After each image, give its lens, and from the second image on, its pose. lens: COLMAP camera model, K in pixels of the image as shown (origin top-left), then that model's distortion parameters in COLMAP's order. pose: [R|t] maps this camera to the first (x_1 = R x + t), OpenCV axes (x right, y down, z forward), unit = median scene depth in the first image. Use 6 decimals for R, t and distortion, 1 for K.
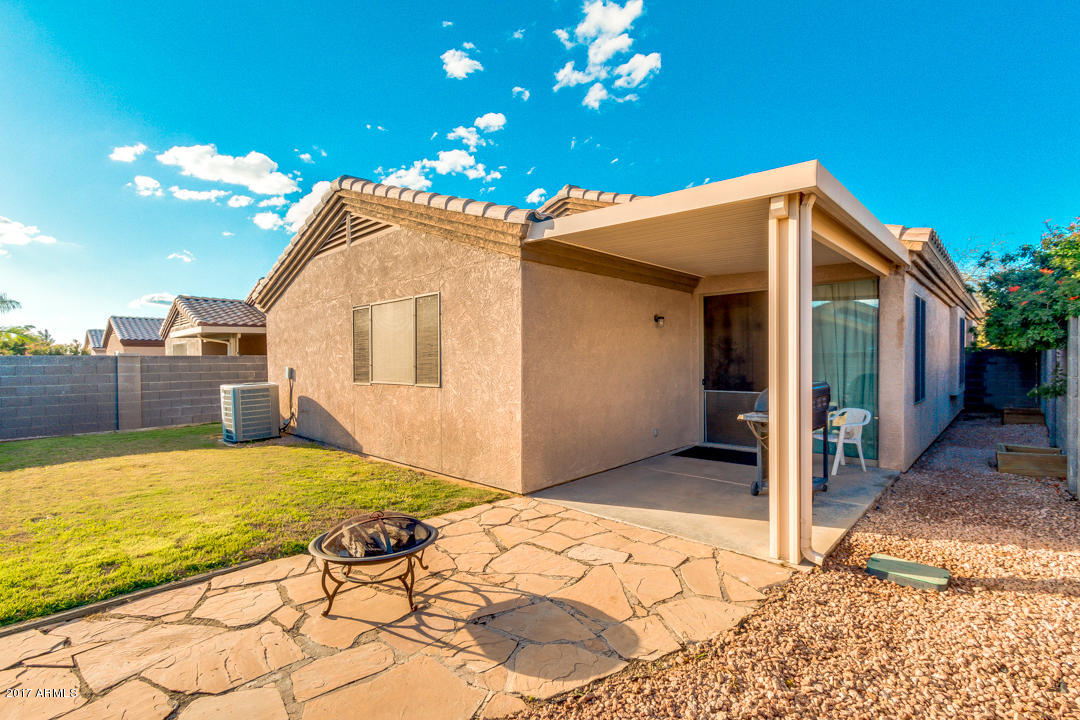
lens RADIAL K [[485.4, 0, 542.7], [0, 485.4, 366.5], [0, 0, 1]] dist [-0.000224, -0.000129]
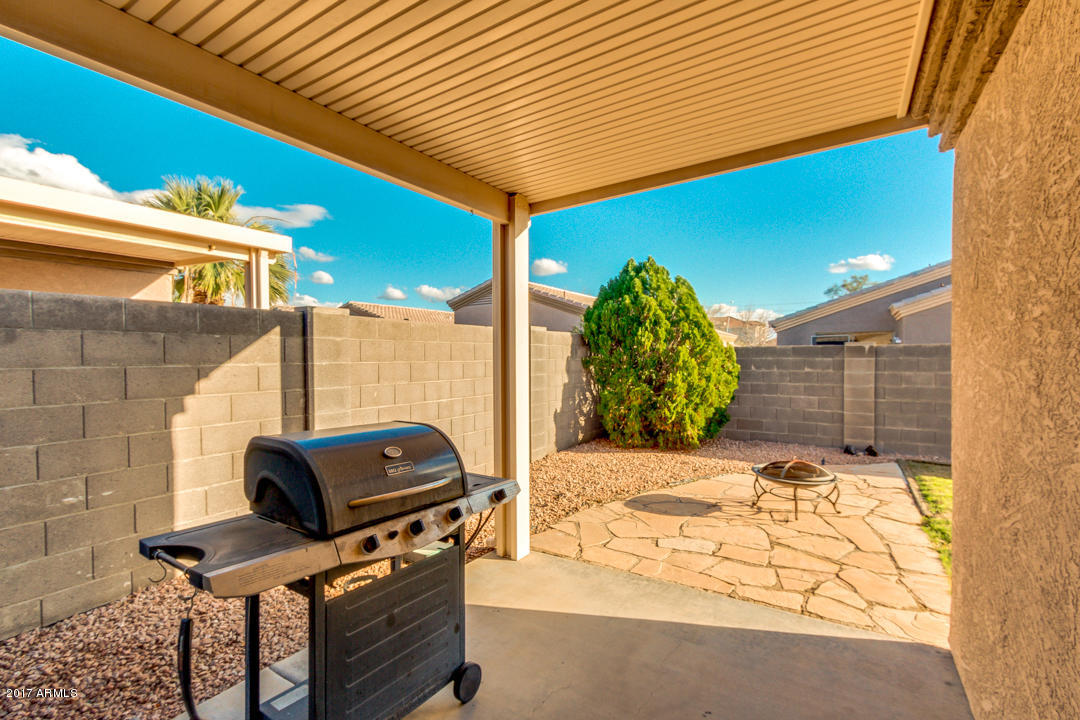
lens RADIAL K [[517.5, 0, 542.5], [0, 517.5, 378.0], [0, 0, 1]] dist [-0.000711, 0.000006]
pose [[-0.976265, 0.023454, -0.215307, 0.497477], [0.011376, 0.998300, 0.057167, -0.031974], [0.216281, 0.053361, -0.974872, 1.531609]]
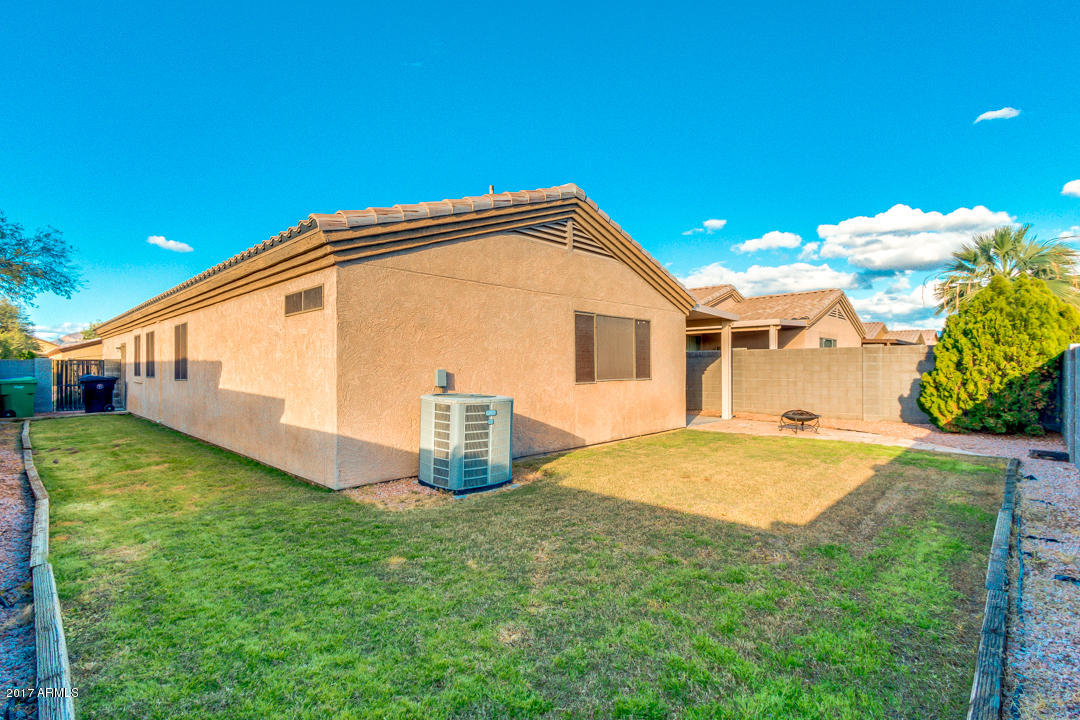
lens RADIAL K [[509.0, 0, 540.0], [0, 509.0, 360.0], [0, 0, 1]] dist [0.000631, 0.000462]
pose [[0.023718, 0.023660, 0.999439, -2.471510], [0.018105, 0.999546, -0.024093, 0.015010], [-0.999555, 0.018666, 0.023279, 1.702688]]
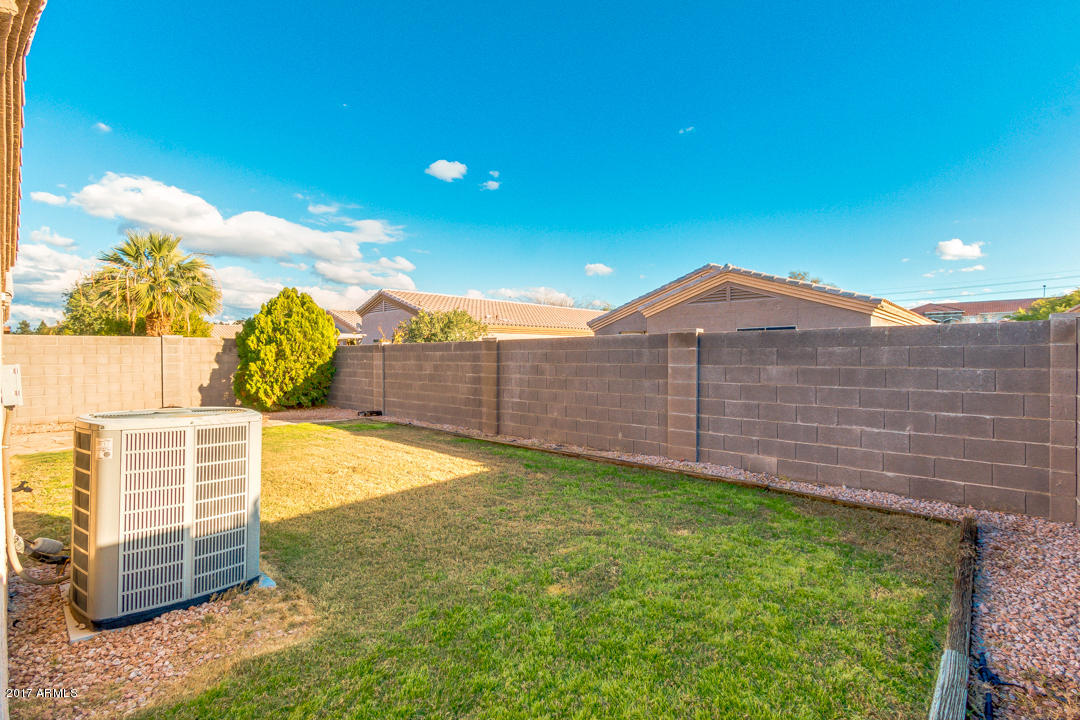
lens RADIAL K [[509.5, 0, 544.6], [0, 509.5, 368.0], [0, 0, 1]] dist [-0.022155, 0.001124]
pose [[-0.999452, 0.018349, -0.027564, -1.604044], [0.017173, 0.998957, 0.042316, -0.007364], [0.028311, 0.041820, -0.998724, 2.633419]]
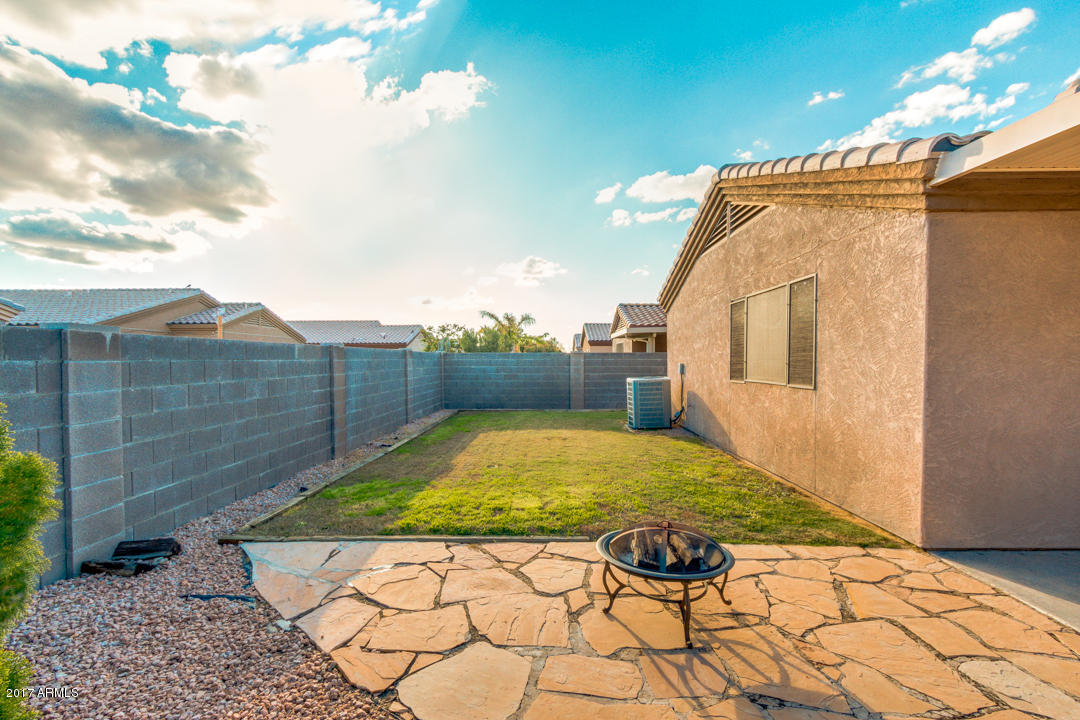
lens RADIAL K [[485.4, 0, 542.7], [0, 485.4, 366.5], [0, 0, 1]] dist [-0.000224, -0.000129]
pose [[0.678503, 0.019163, -0.734348, 0.105462], [-0.015260, 0.999812, 0.011992, 0.001289], [0.734439, 0.003070, 0.678667, 0.136604]]
